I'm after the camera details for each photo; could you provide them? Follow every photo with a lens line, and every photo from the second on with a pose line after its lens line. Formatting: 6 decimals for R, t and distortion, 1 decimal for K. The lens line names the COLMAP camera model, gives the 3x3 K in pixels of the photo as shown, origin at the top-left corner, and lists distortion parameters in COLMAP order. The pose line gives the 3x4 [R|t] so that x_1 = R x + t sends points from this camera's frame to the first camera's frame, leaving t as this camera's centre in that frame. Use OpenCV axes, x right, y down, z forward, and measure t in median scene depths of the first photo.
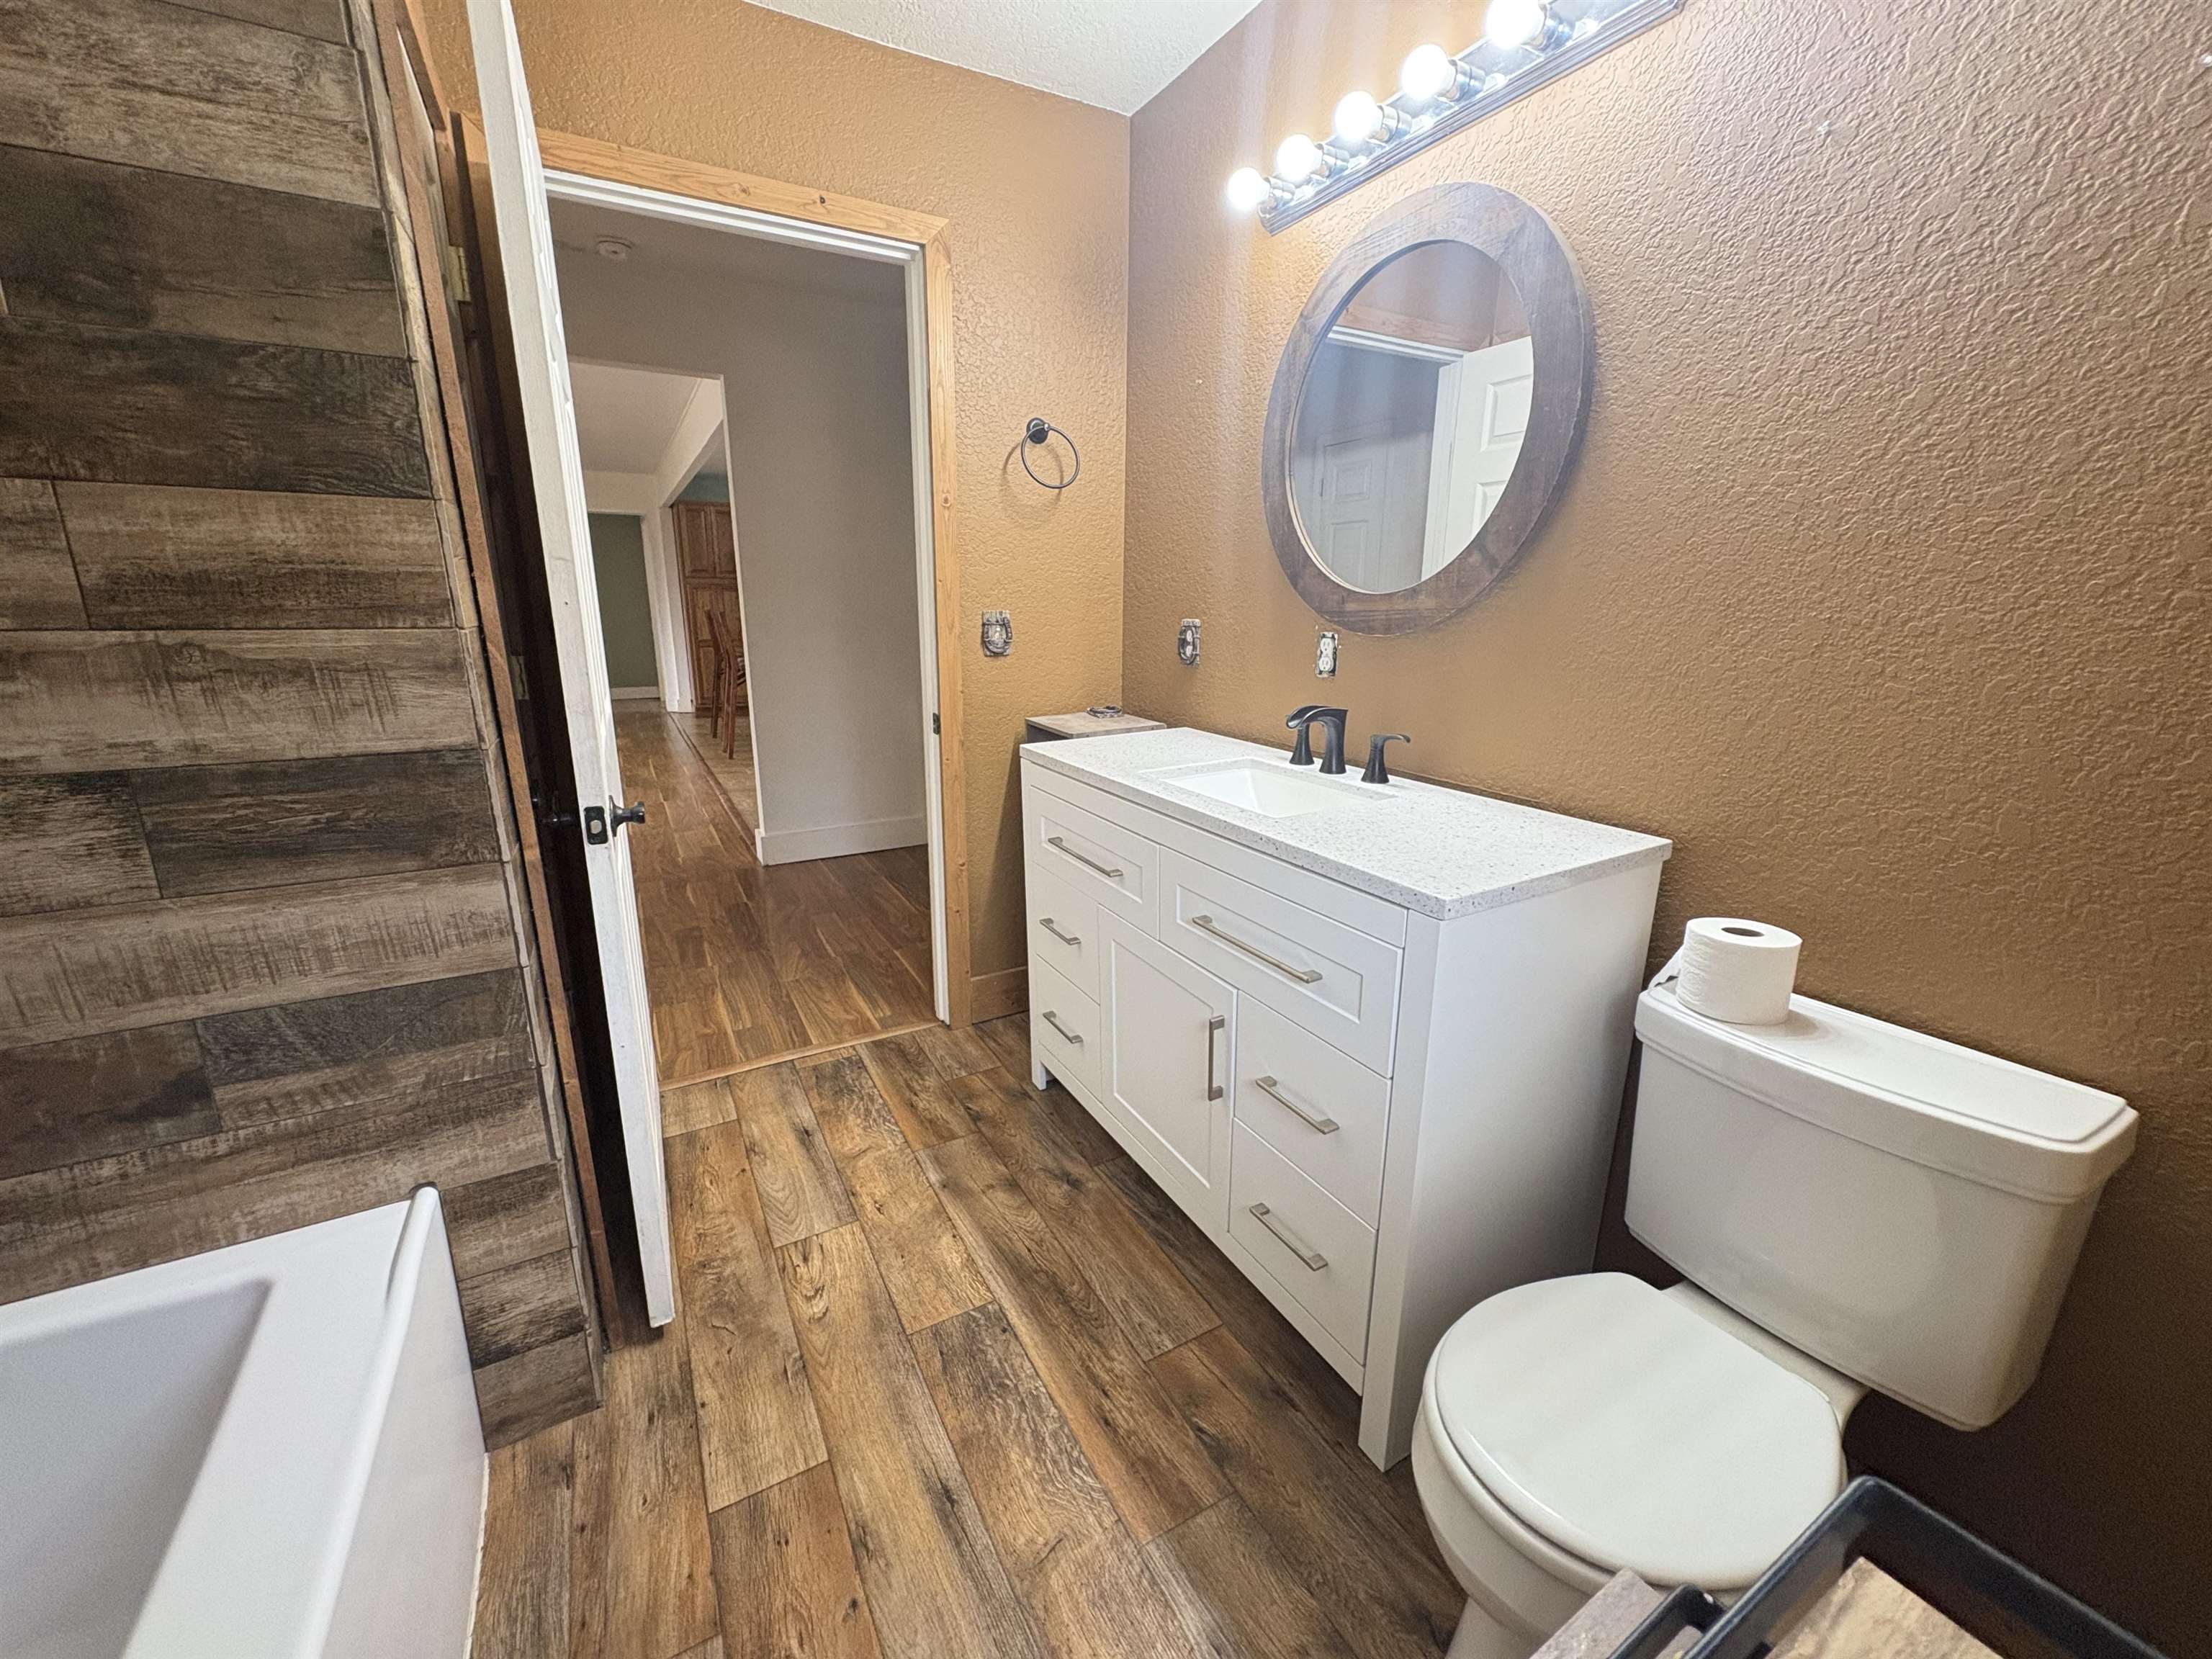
lens RADIAL K [[873.4, 0, 1109.5], [0, 873.4, 823.0], [0, 0, 1]] dist [-0.007207, 0.000693]
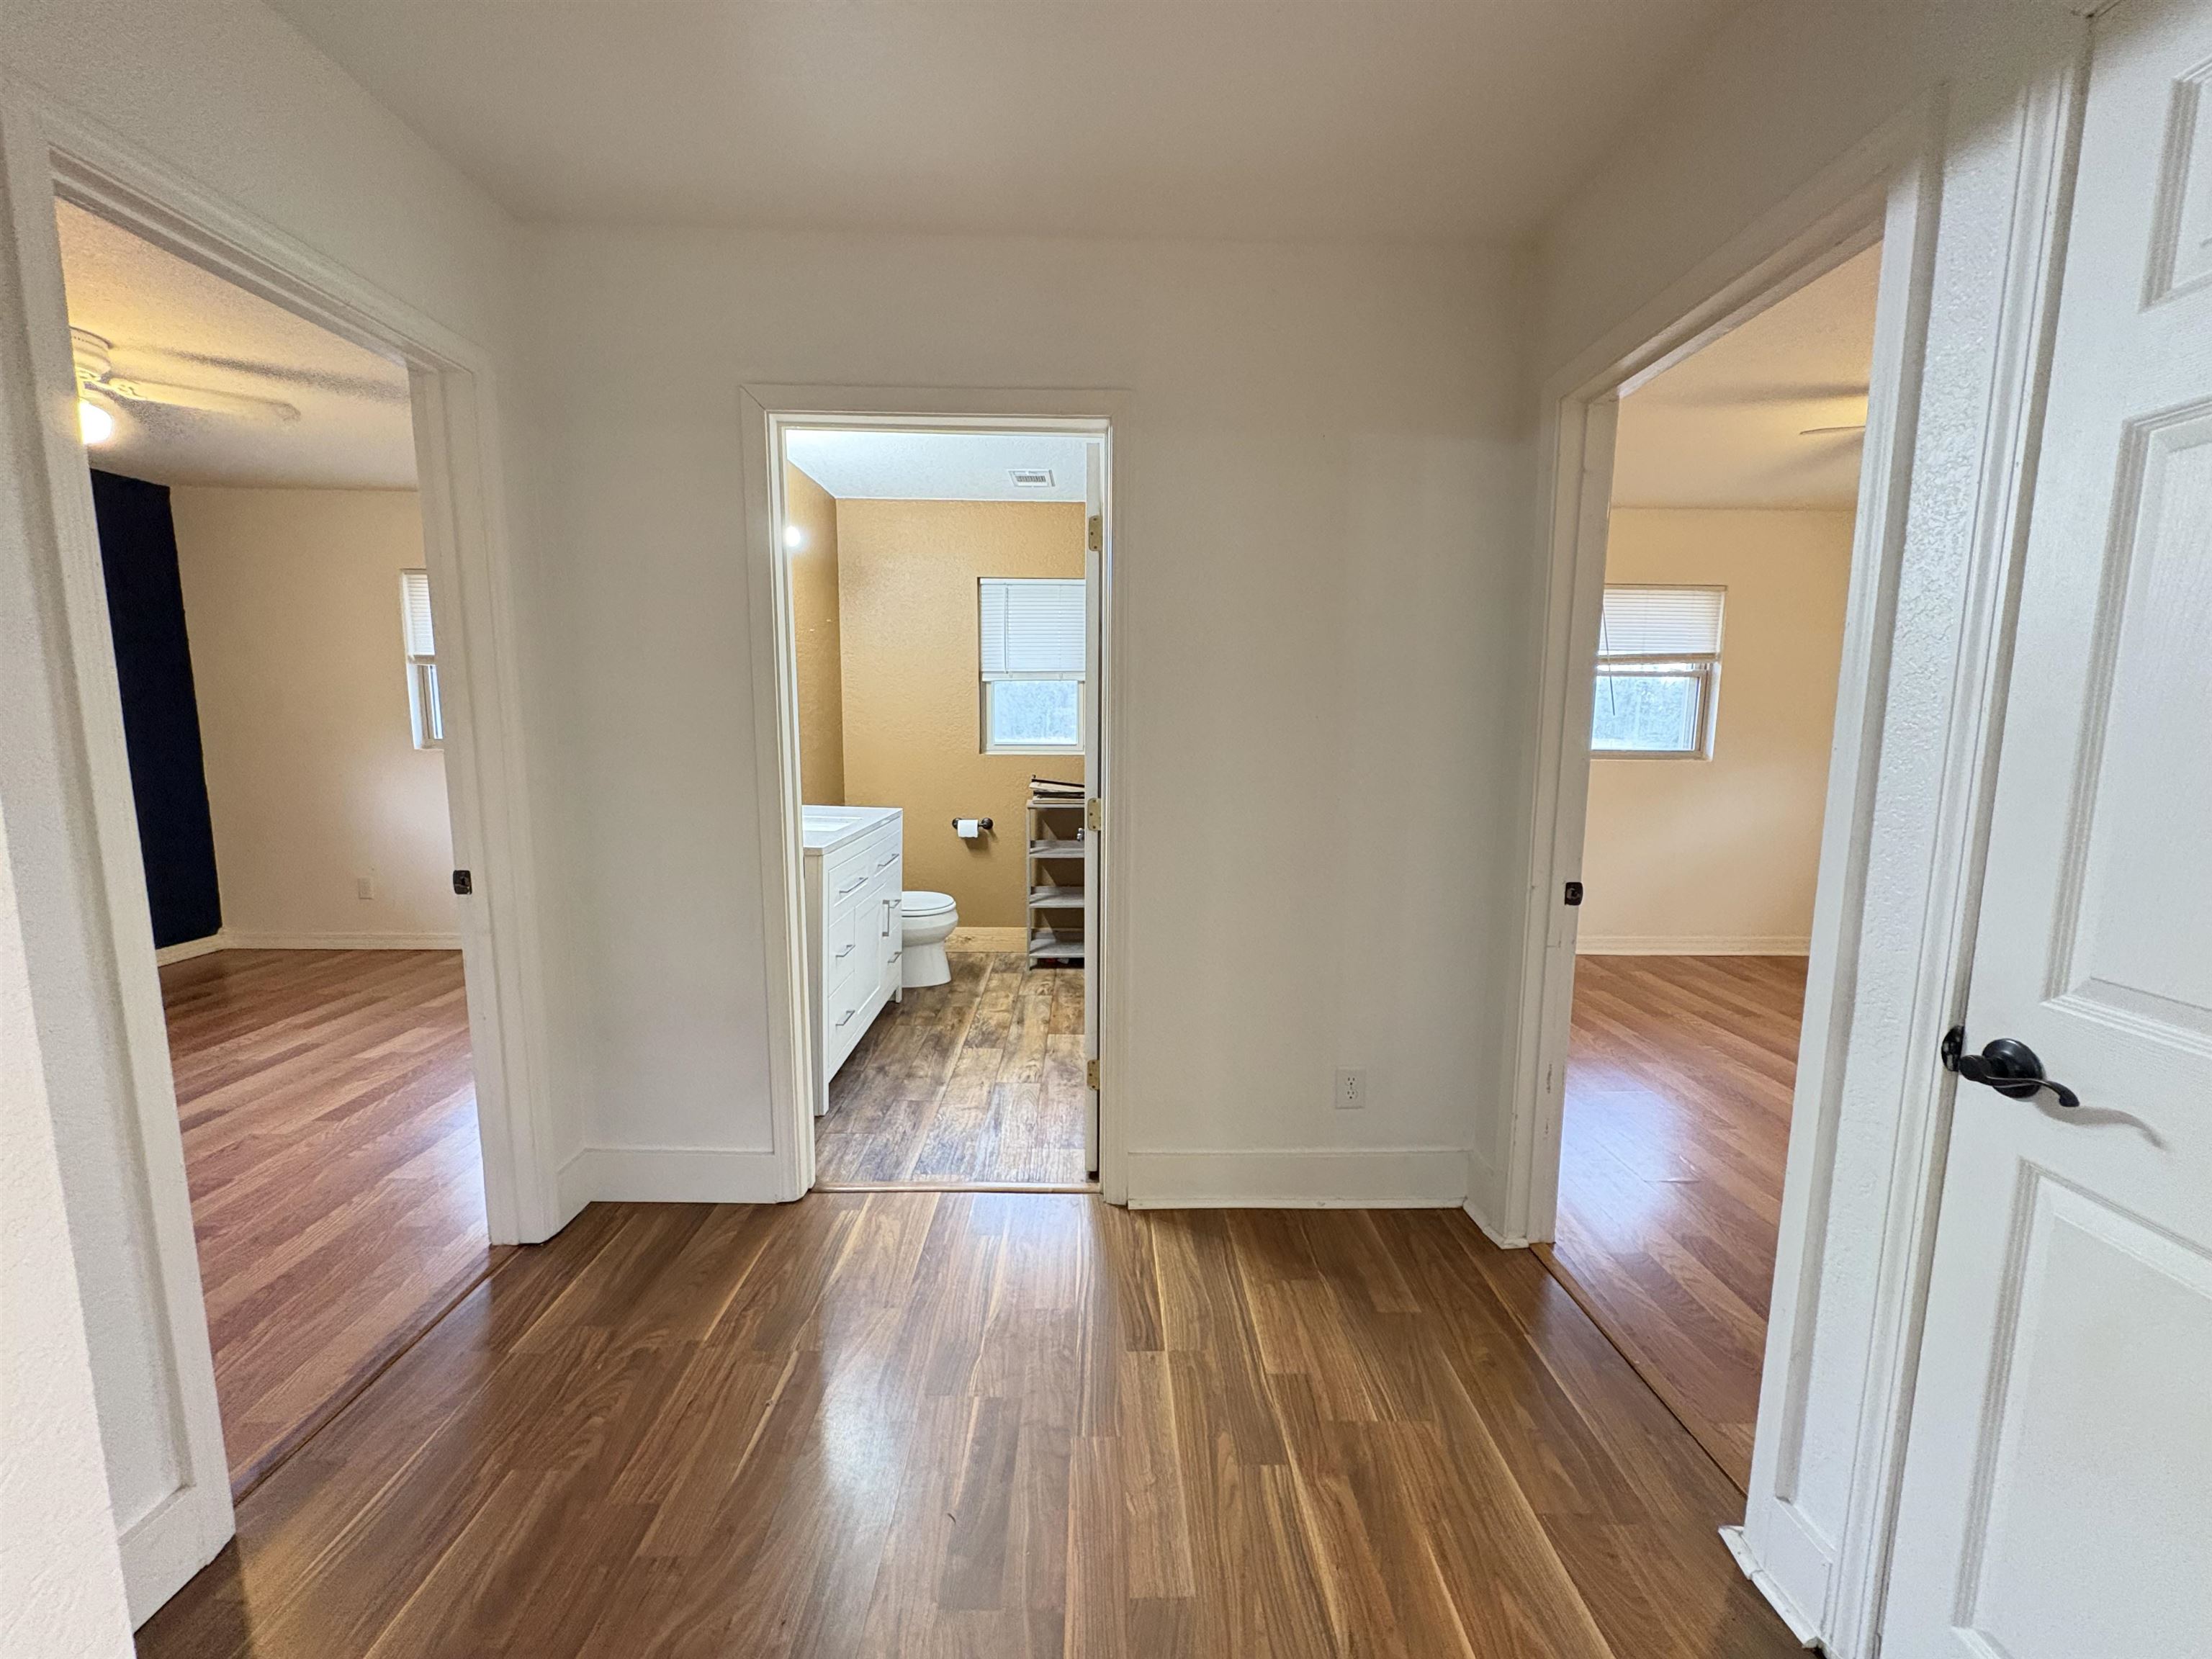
lens RADIAL K [[873.4, 0, 1112.3], [0, 873.4, 832.4], [0, 0, 1]] dist [-0.007207, 0.000693]
pose [[-0.881616, -0.073856, 0.466152, -1.585450], [0.104005, 0.932999, 0.344523, -0.740391], [-0.460364, 0.352219, -0.814866, 2.661851]]
